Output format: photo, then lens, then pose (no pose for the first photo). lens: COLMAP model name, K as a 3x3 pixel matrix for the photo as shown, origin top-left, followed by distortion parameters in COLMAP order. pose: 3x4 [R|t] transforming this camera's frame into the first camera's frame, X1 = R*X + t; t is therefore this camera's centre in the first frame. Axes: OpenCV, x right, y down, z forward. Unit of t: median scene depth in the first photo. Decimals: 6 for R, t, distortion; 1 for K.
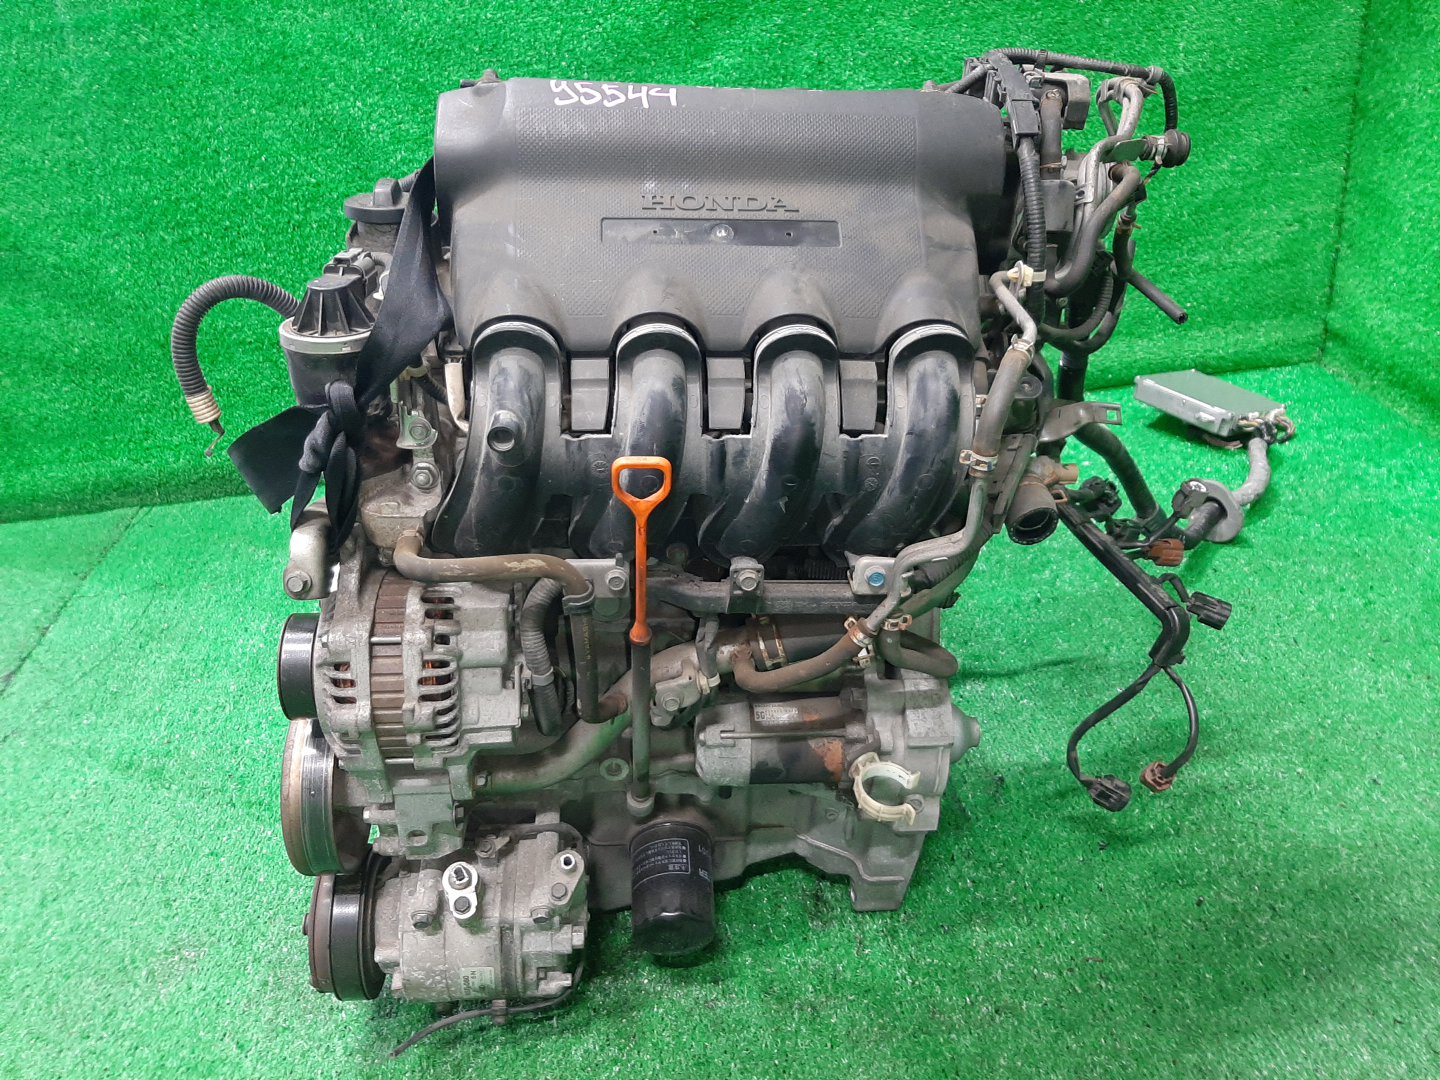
lens RADIAL K [[1087.2, 0, 715.9], [0, 1087.2, 542.7], [0, 0, 1]] dist [0.024389, -0.023304]
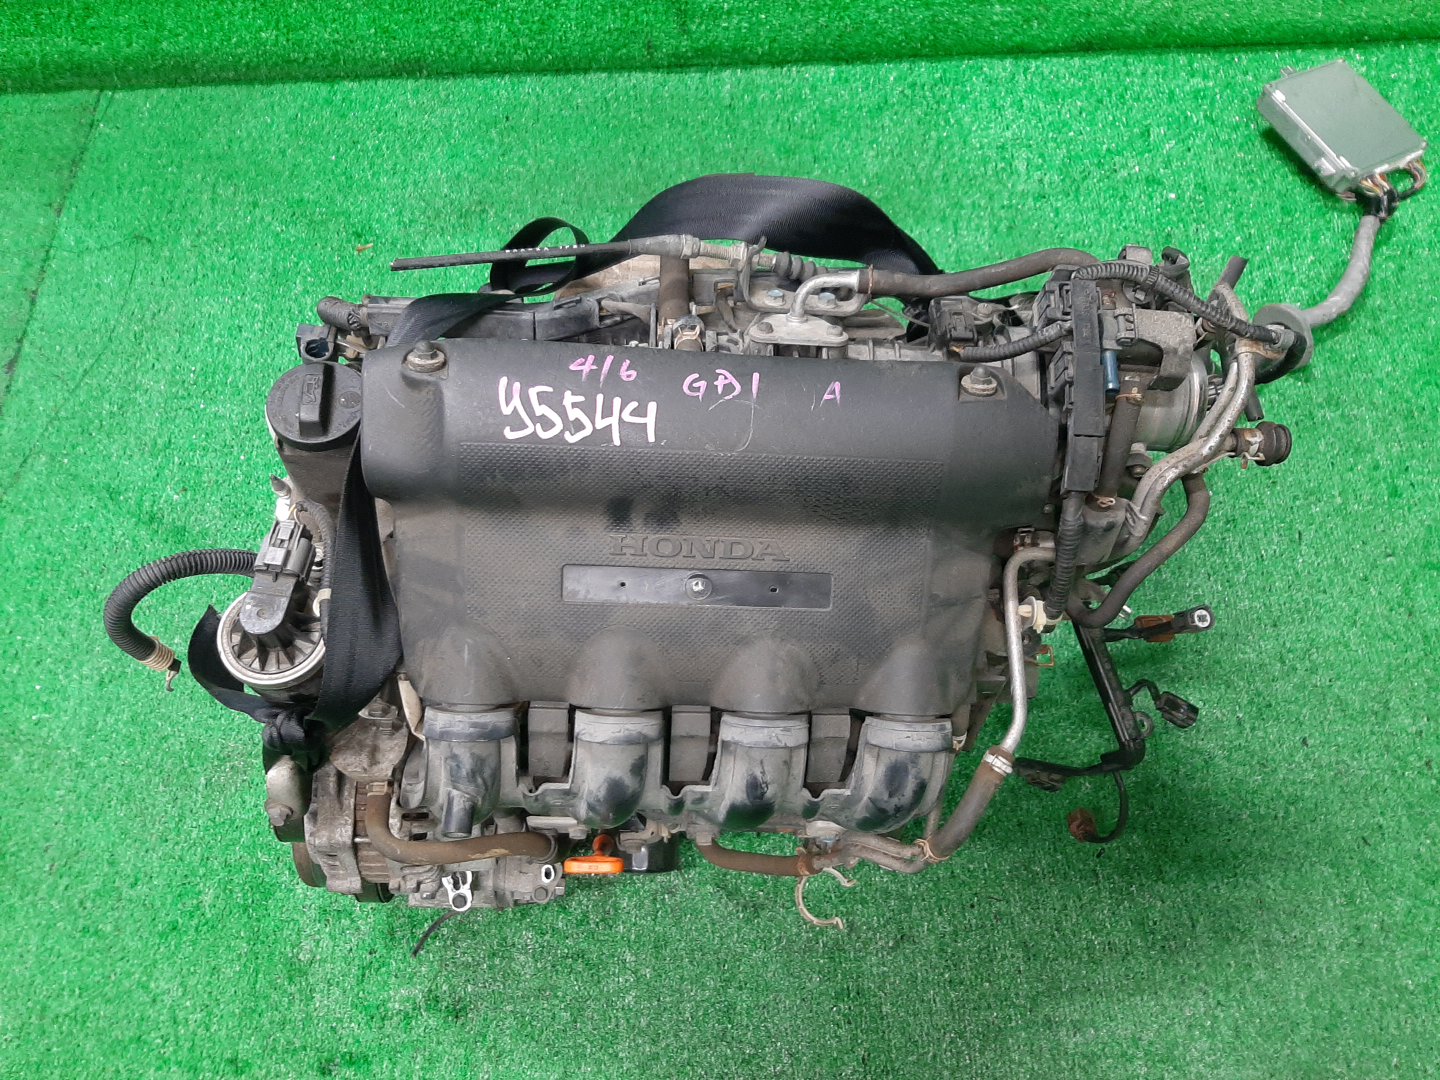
lens RADIAL K [[1087.2, 0, 726.9], [0, 1087.2, 543.6], [0, 0, 1]] dist [0.024389, -0.023304]
pose [[0.996085, 0.088391, 0.001290, 0.023994], [-0.074985, 0.837102, 0.541883, -0.775926], [0.046817, -0.539858, 0.840453, 0.273109]]
